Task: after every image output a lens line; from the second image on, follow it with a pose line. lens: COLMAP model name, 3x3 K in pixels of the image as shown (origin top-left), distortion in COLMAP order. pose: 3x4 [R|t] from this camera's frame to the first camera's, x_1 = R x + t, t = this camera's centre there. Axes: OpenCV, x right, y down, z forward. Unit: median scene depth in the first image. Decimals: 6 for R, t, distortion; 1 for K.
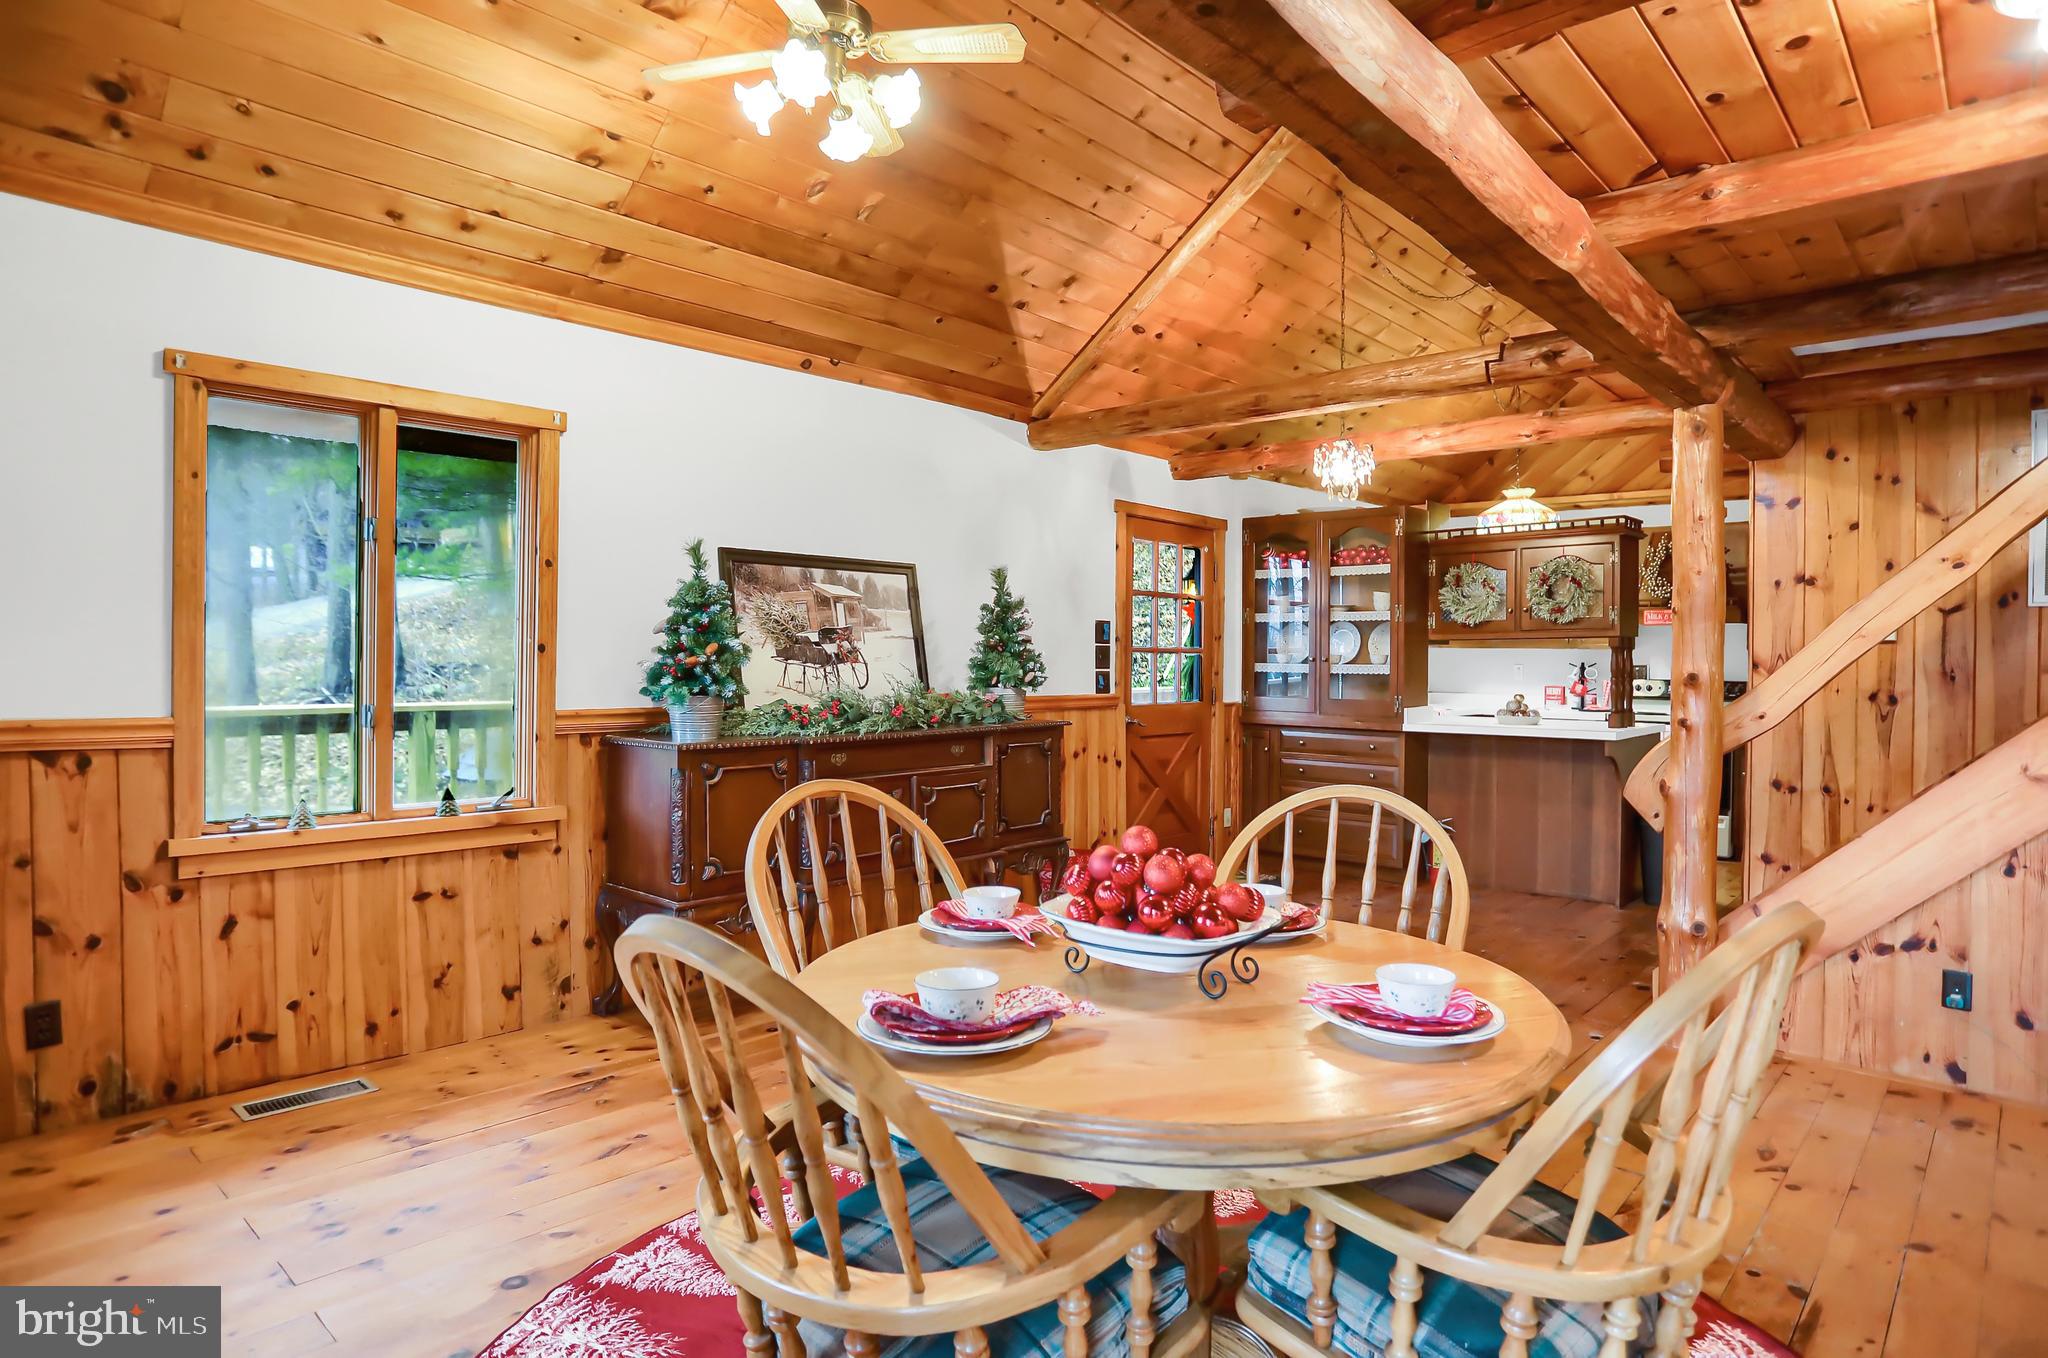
lens RADIAL K [[1018.2, 0, 1157.3], [0, 1018.2, 677.1], [0, 0, 1]] dist [-0.002397, 0.019600]
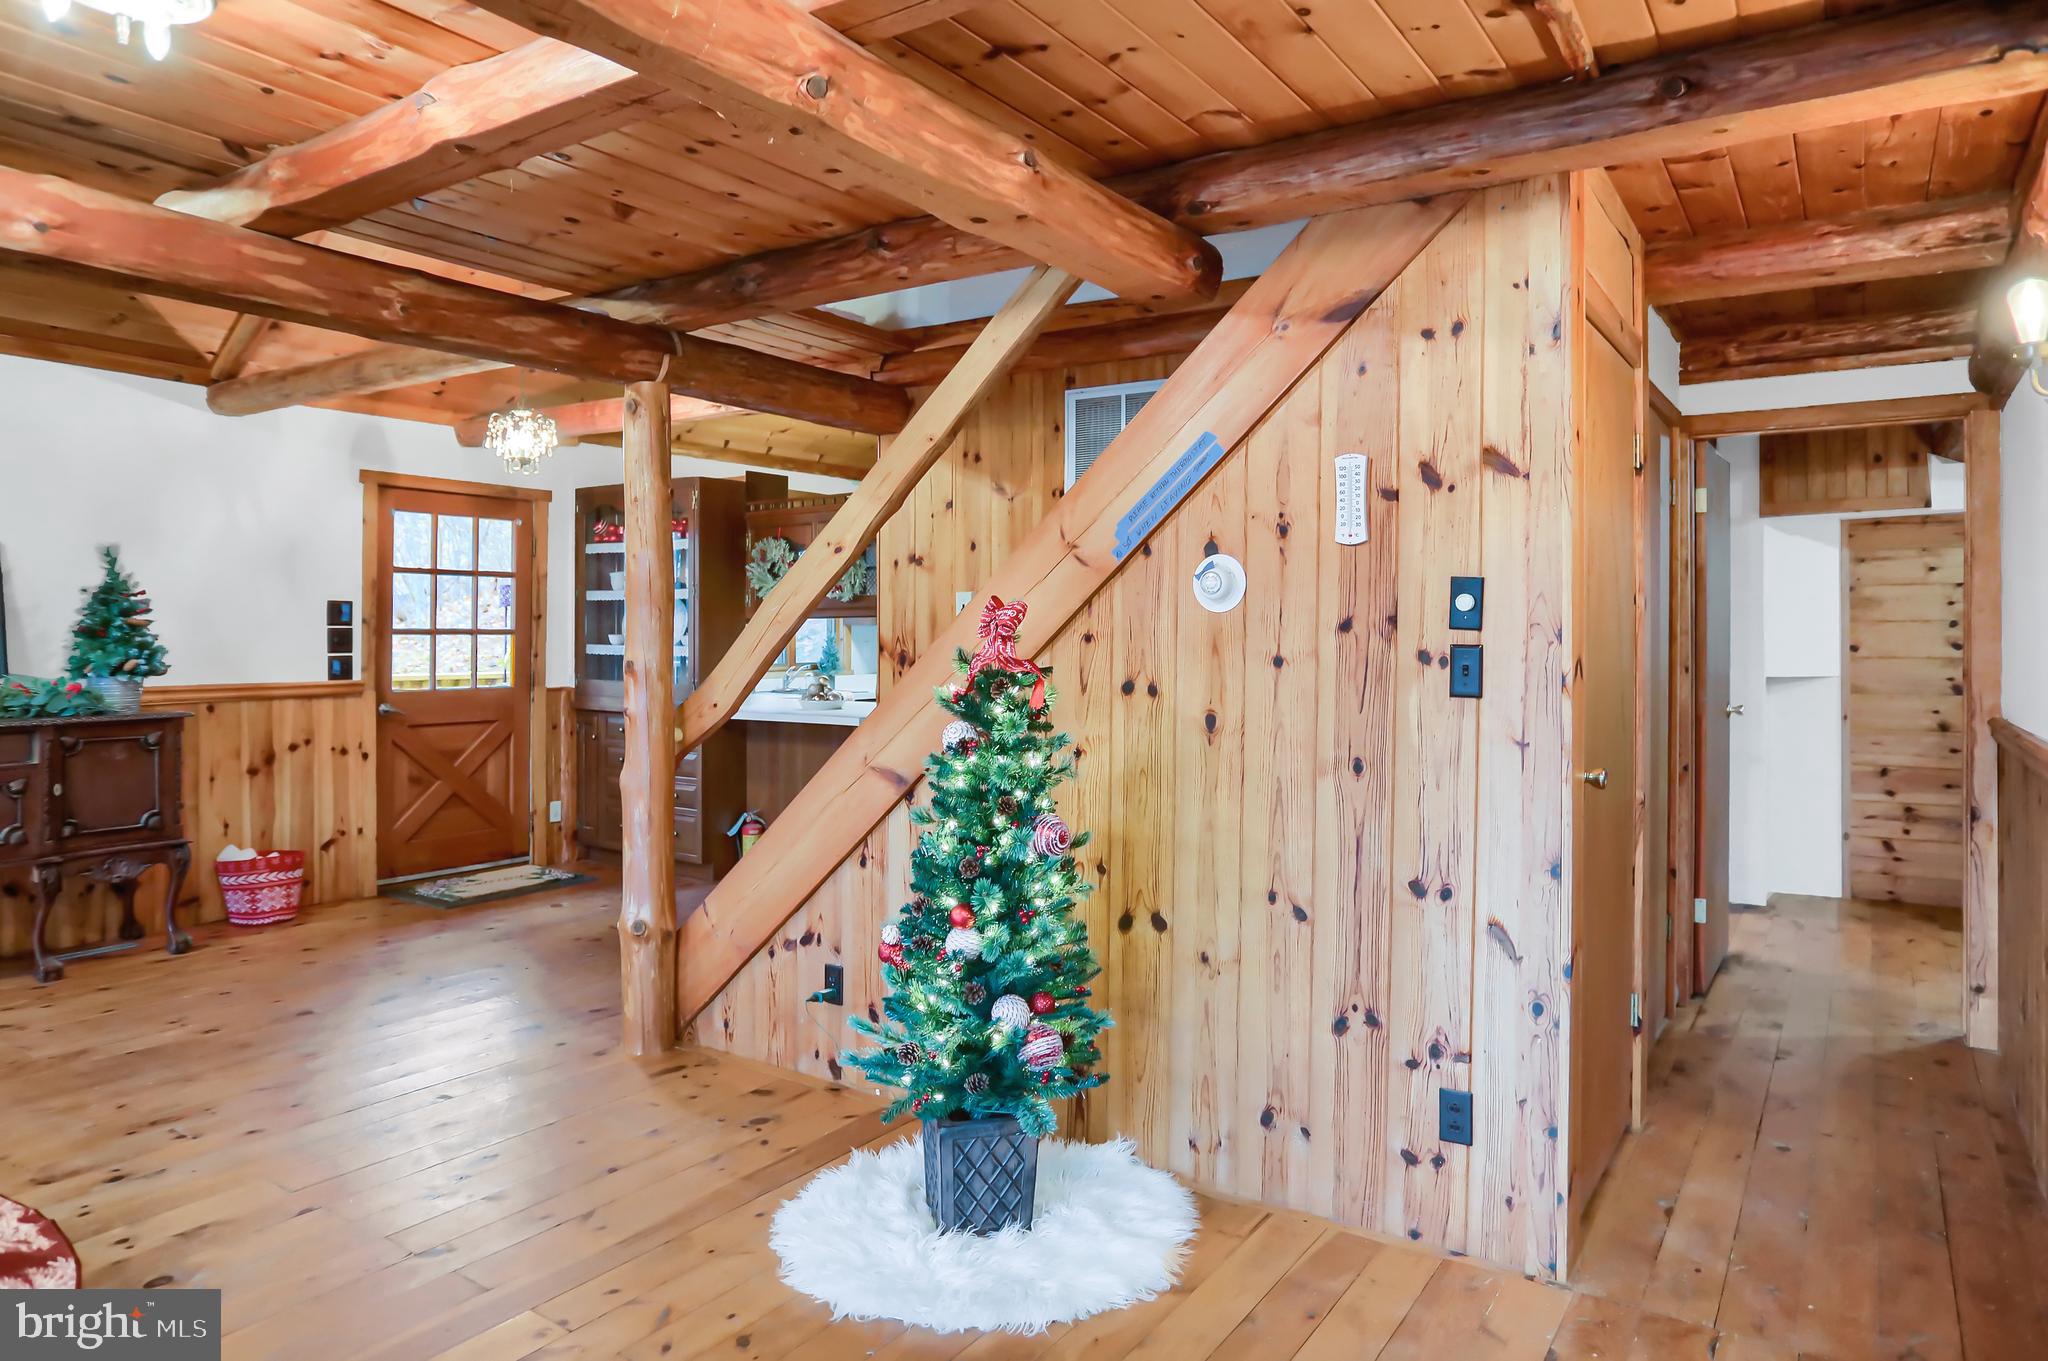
lens RADIAL K [[1111.8, 0, 1178.1], [0, 1111.8, 634.7], [0, 0, 1]] dist [-0.003978, 0.012873]
pose [[0.998134, -0.005822, 0.060788, 0.654833], [0.006498, 0.999919, -0.010931, -0.009011], [-0.060720, 0.011306, 0.998091, -0.050879]]
